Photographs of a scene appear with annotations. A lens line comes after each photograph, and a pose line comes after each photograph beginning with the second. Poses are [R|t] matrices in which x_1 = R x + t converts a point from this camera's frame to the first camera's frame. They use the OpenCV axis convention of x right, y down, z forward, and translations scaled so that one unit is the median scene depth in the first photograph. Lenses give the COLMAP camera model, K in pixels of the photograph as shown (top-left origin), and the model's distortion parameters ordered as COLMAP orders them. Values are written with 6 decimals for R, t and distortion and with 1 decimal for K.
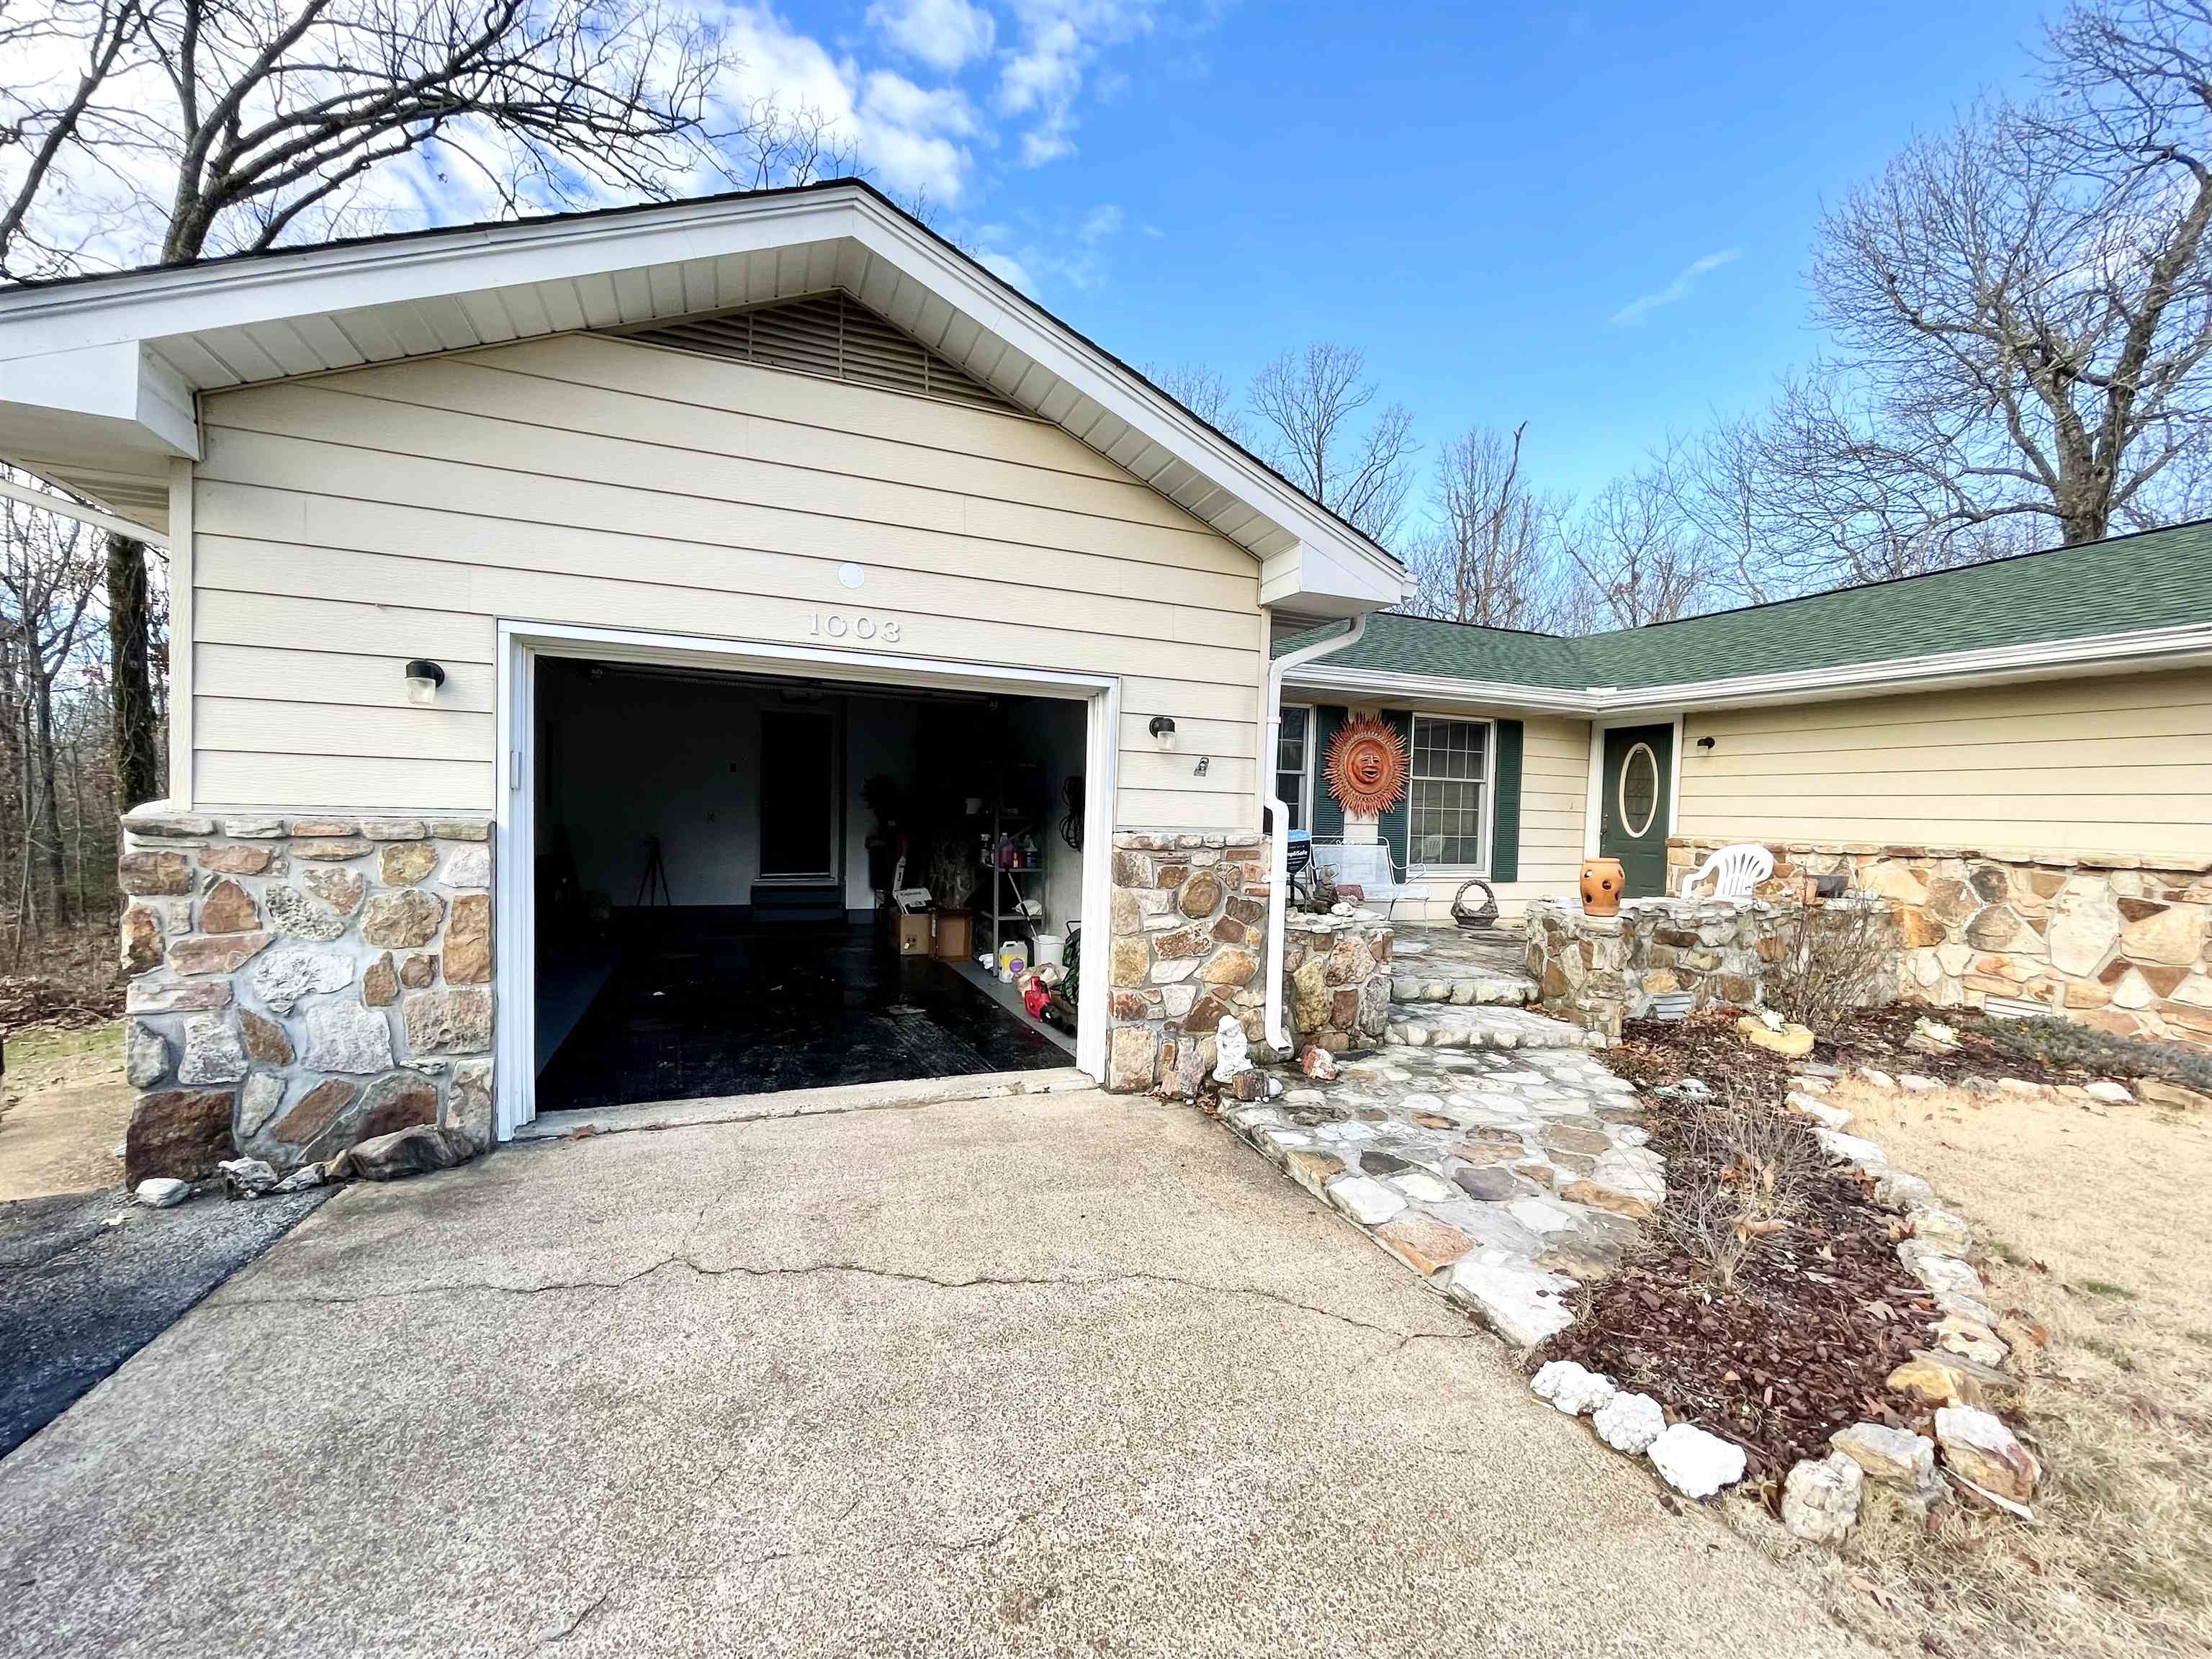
lens RADIAL K [[887.5, 0, 1100.9], [0, 887.5, 843.5], [0, 0, 1]] dist [-0.000406, -0.000031]
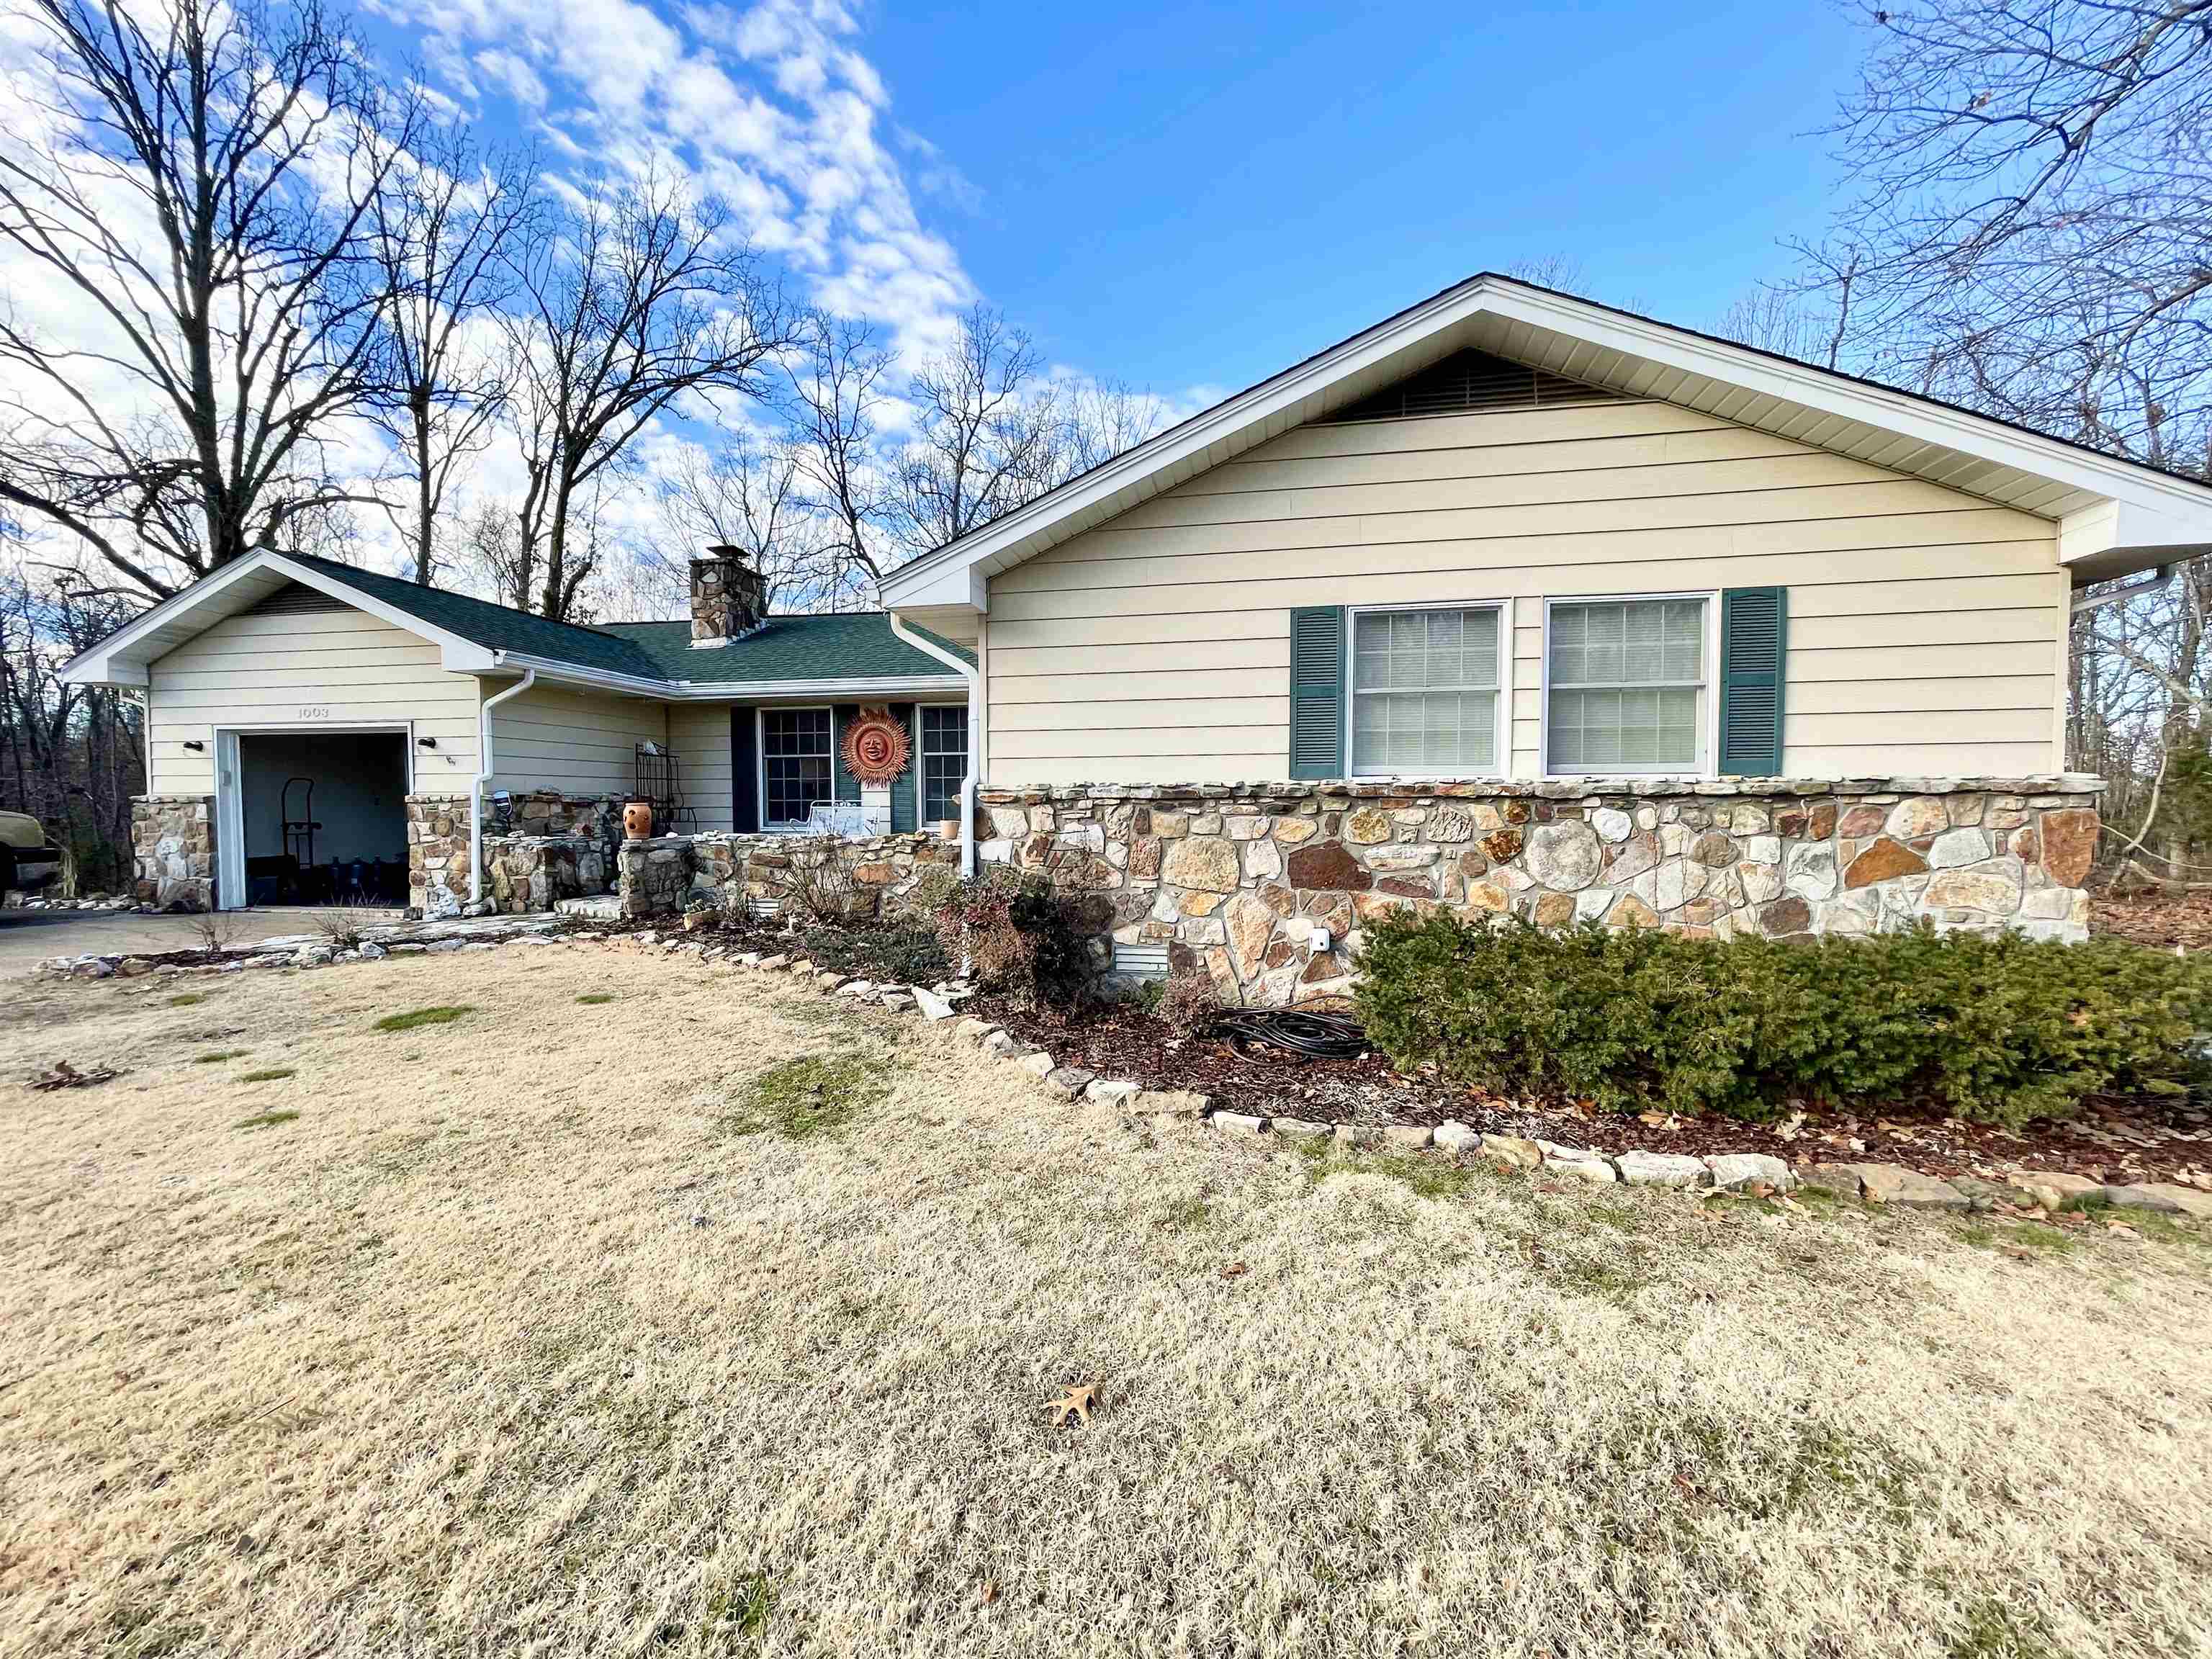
lens RADIAL K [[887.5, 0, 1100.9], [0, 887.5, 843.5], [0, 0, 1]] dist [-0.000406, -0.000031]
pose [[0.832994, -0.004028, -0.553268, 1.971530], [0.005324, 0.999986, 0.000735, 0.085020], [0.553257, -0.003558, 0.833003, 0.125451]]
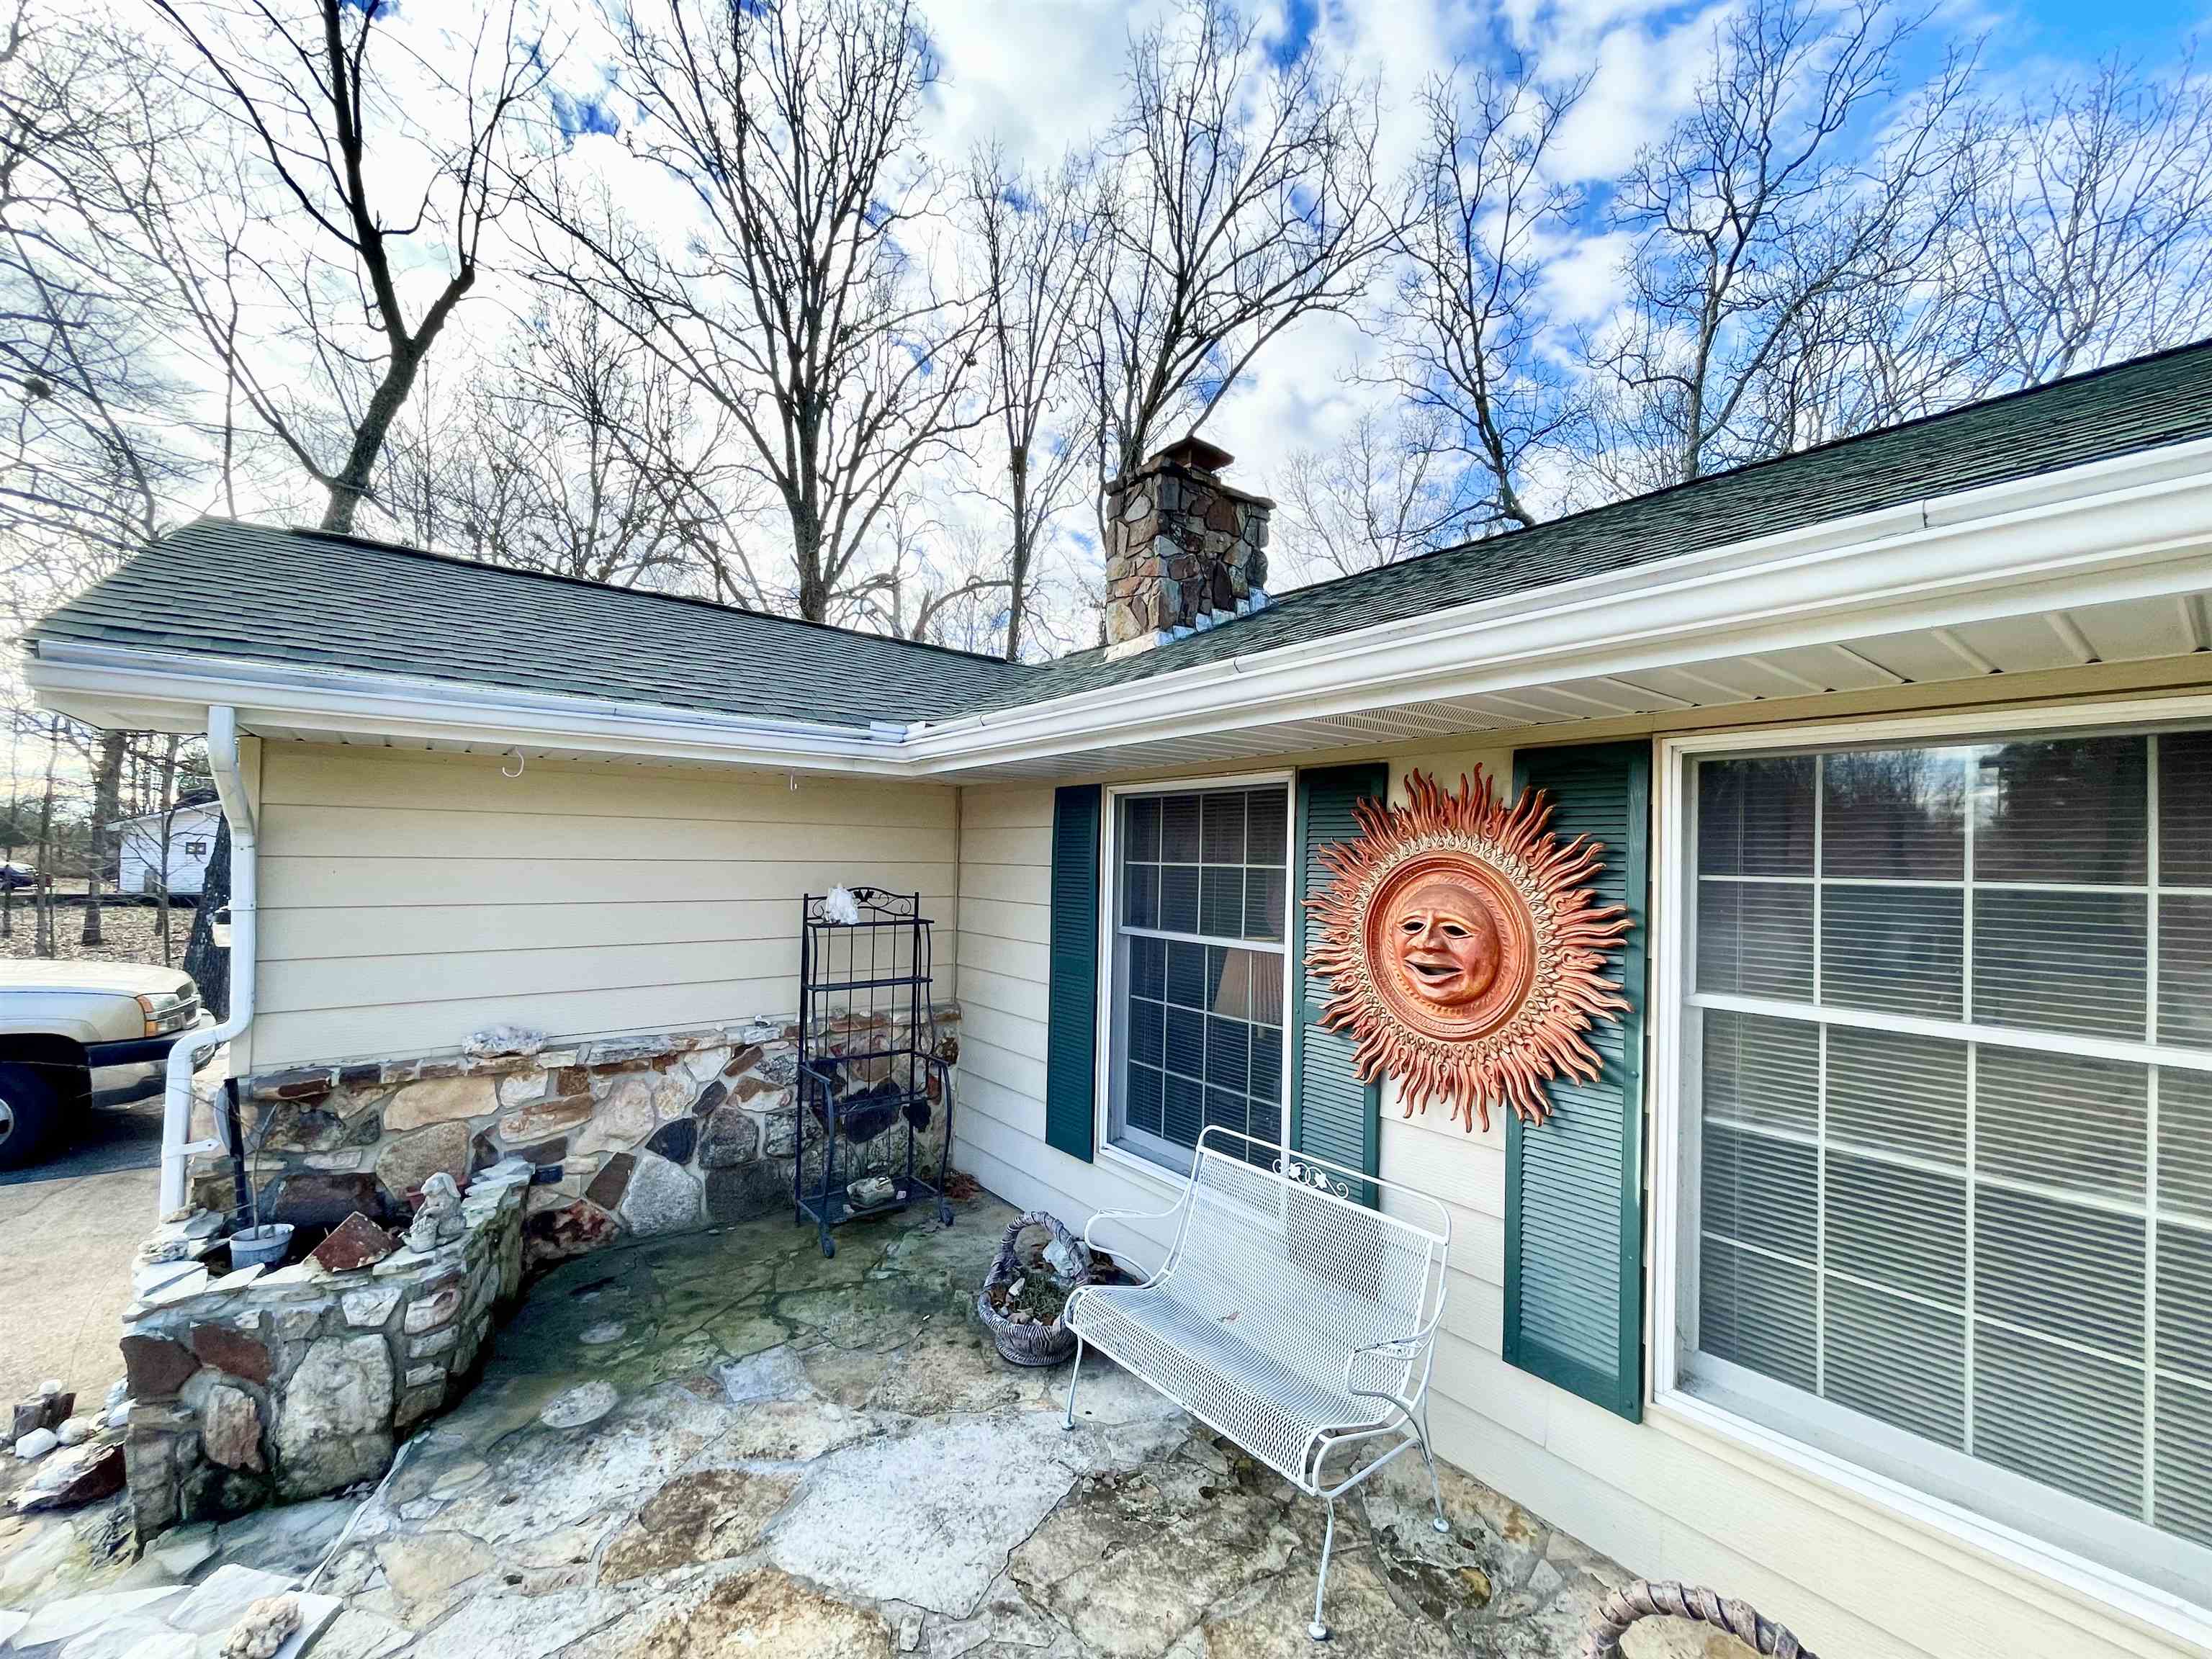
lens RADIAL K [[884.2, 0, 1098.0], [0, 884.2, 842.8], [0, 0, 1]] dist [0.001113, 0.000589]
pose [[0.264693, -0.032224, -0.963794, 0.843328], [-0.045475, 0.997913, -0.045854, -0.154969], [0.963260, 0.055966, 0.262675, 1.210181]]
